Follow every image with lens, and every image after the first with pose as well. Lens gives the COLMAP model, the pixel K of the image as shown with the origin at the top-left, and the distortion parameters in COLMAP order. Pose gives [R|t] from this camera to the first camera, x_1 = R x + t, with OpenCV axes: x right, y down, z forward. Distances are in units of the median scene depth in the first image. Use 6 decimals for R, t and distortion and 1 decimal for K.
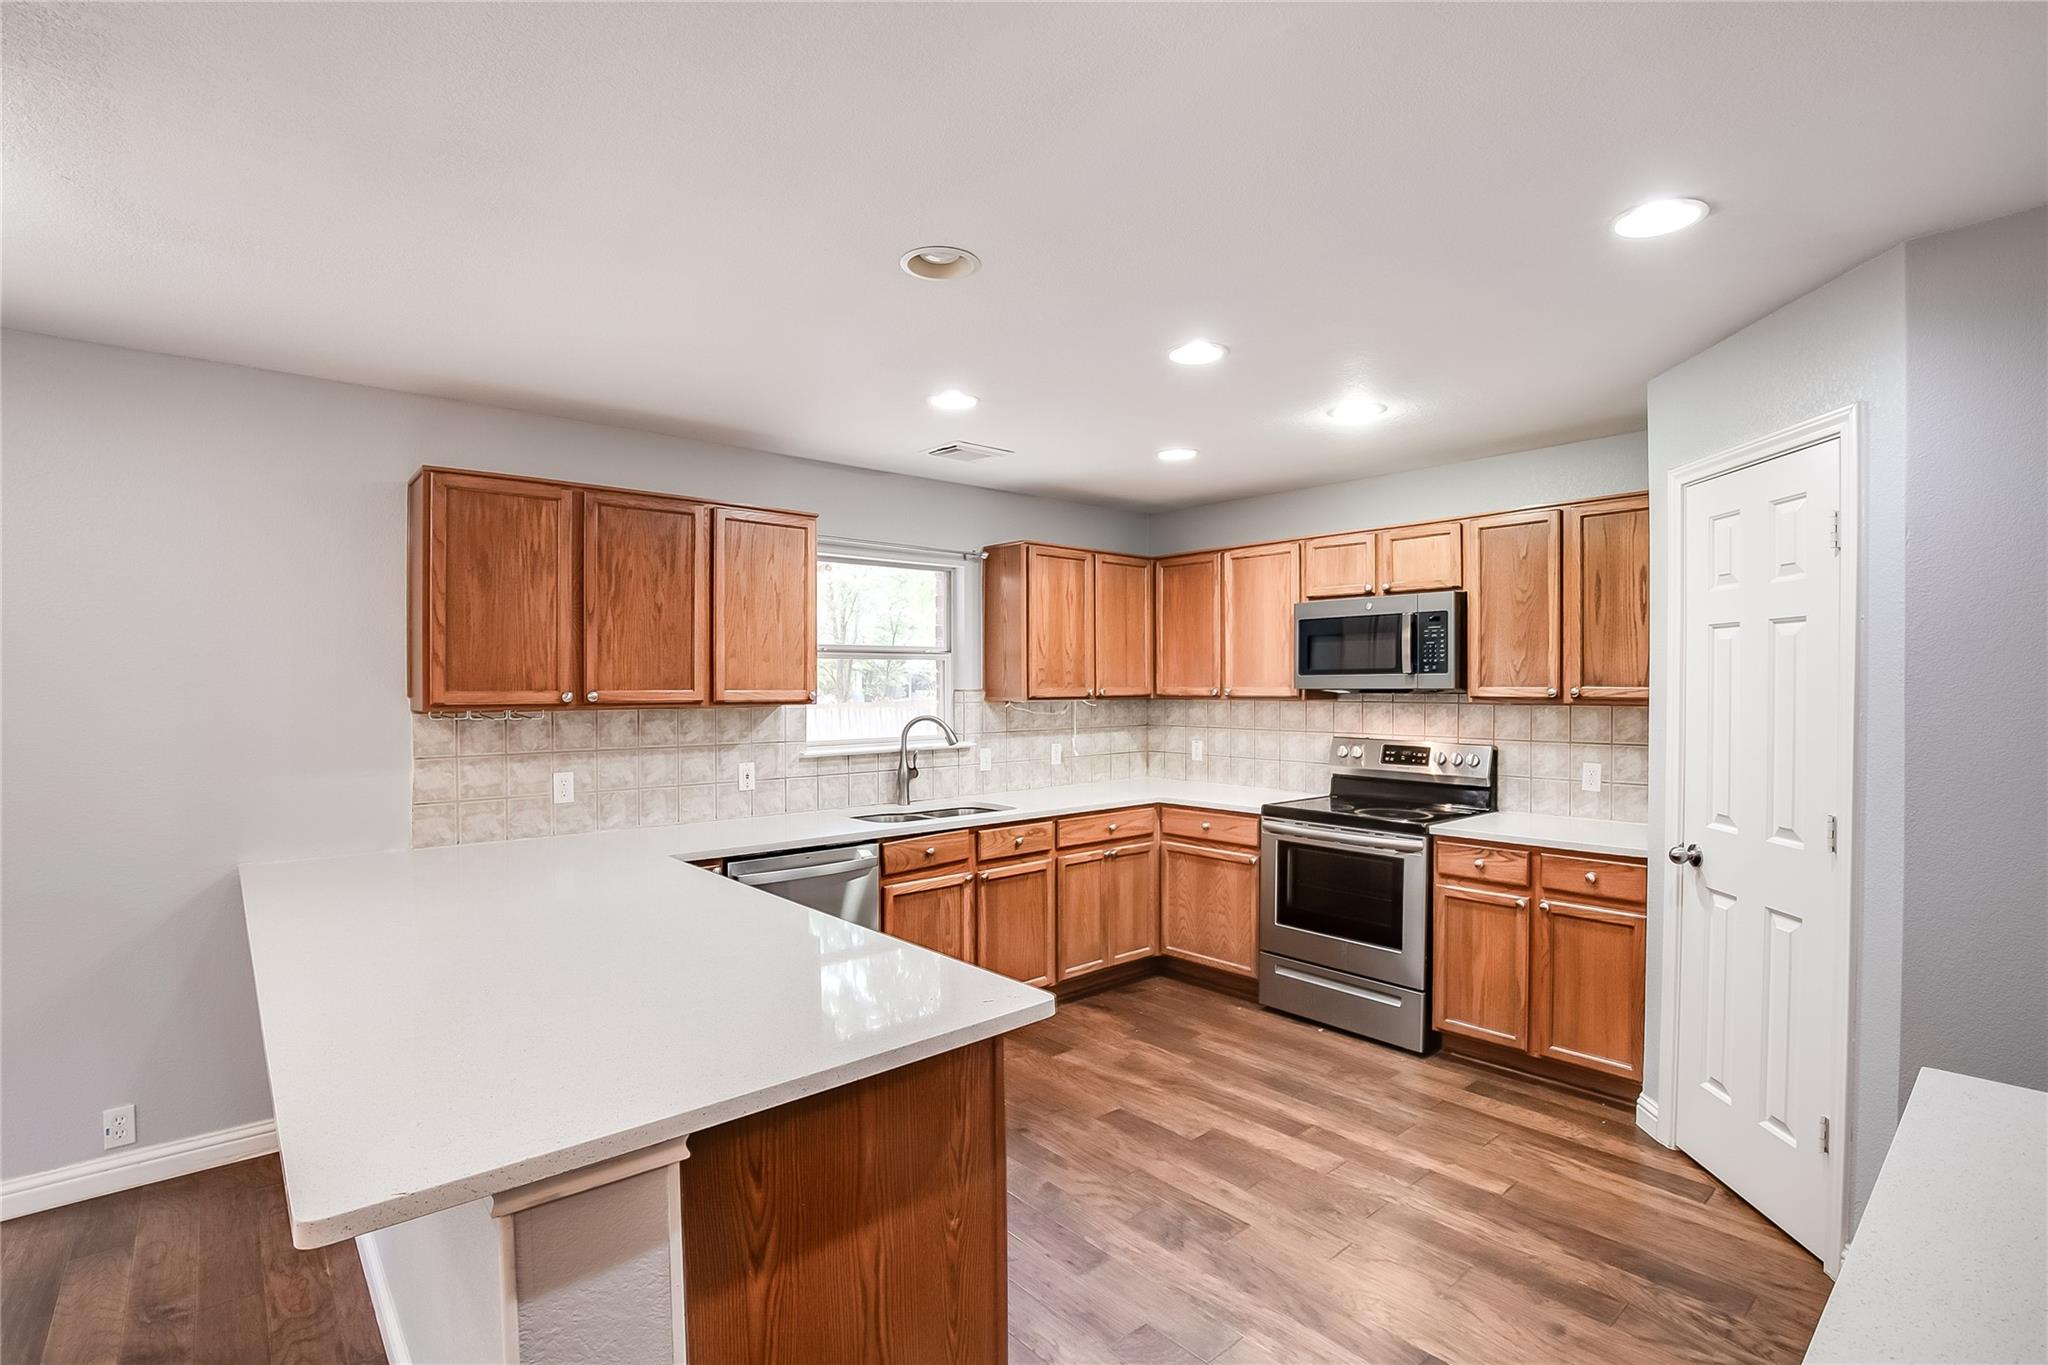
lens RADIAL K [[953.9, 0, 1020.8], [0, 953.9, 687.9], [0, 0, 1]] dist [-0.028439, 0.000311]
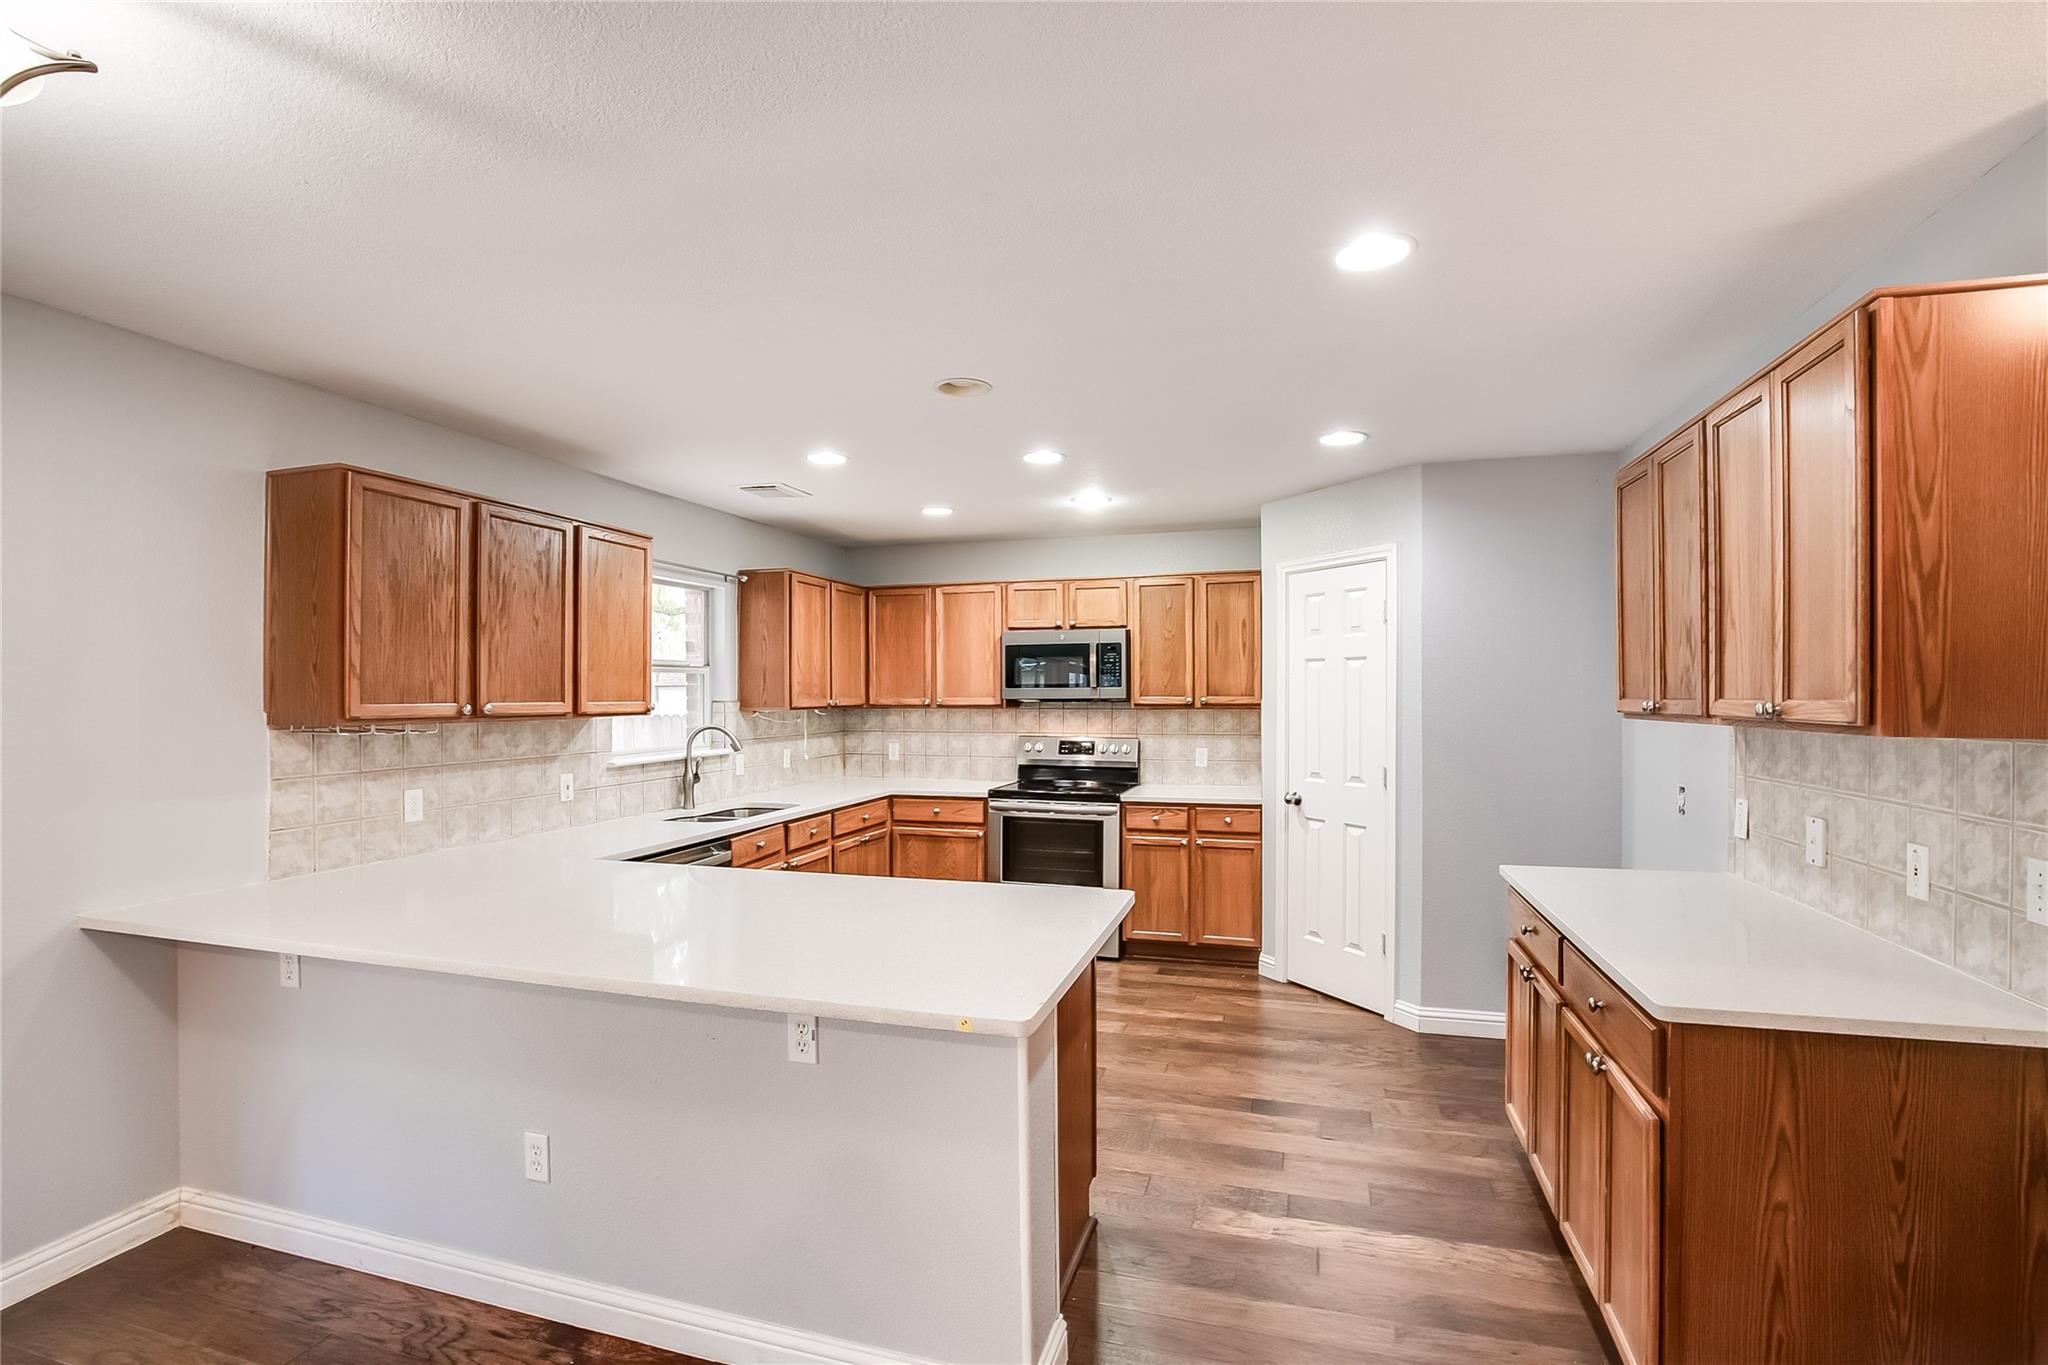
lens RADIAL K [[940.8, 0, 1019.4], [0, 940.8, 688.4], [0, 0, 1]] dist [-0.036435, 0.007209]
pose [[0.847818, 0.002010, 0.530284, -0.416849], [0.003878, 0.999943, -0.009990, -0.000560], [-0.530274, 0.010526, 0.847761, -0.101813]]
